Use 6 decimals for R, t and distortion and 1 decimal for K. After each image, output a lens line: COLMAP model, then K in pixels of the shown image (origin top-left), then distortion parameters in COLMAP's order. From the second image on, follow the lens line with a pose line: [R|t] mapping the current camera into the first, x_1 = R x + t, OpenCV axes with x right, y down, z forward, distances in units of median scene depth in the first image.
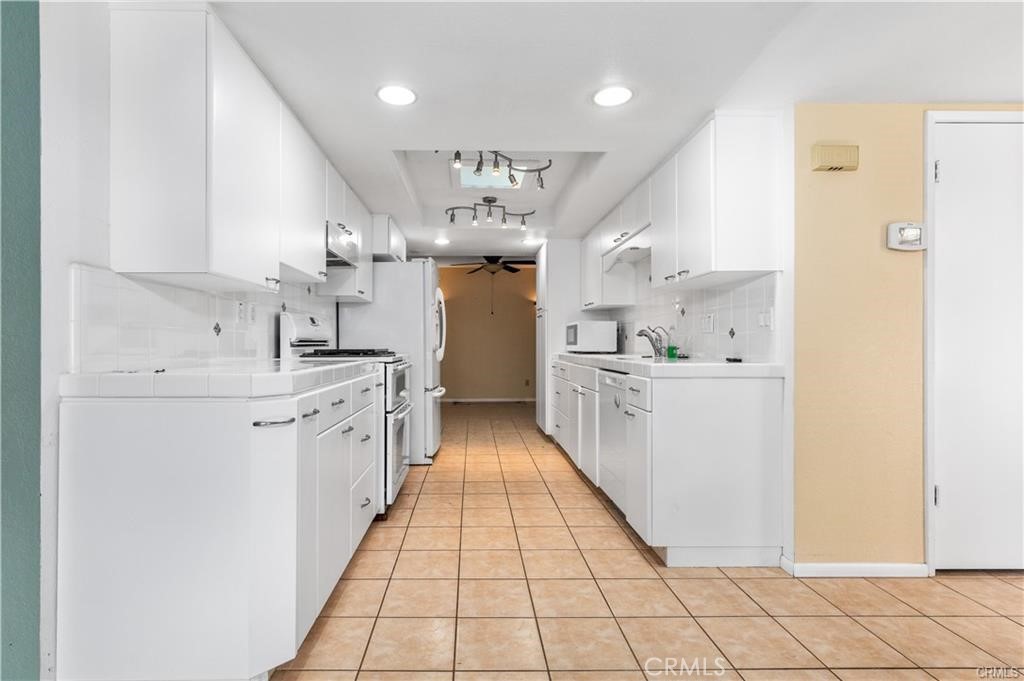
lens RADIAL K [[460.3, 0, 512.0], [0, 460.3, 340.5], [0, 0, 1]] dist [-0.001902, -0.000747]
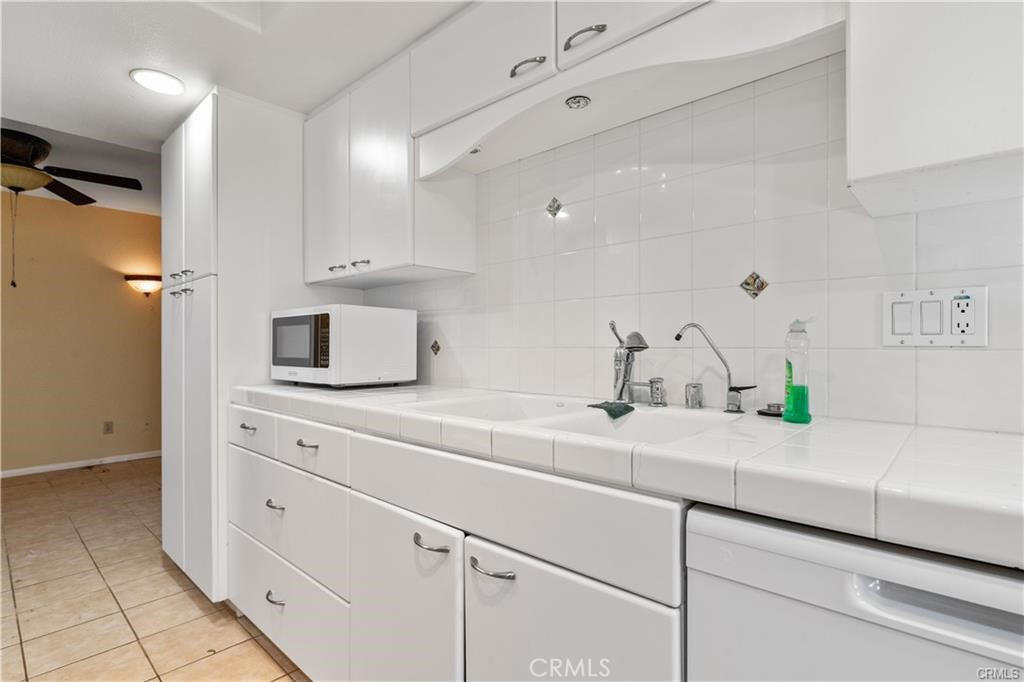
lens RADIAL K [[497.5, 0, 512.0], [0, 497.5, 341.0], [0, 0, 1]] dist [-0.001290, -0.000390]
pose [[0.737987, -0.002098, 0.674812, -0.020331], [0.002553, 0.999997, 0.000318, -0.011311], [-0.674811, 0.001488, 0.737989, 0.557550]]
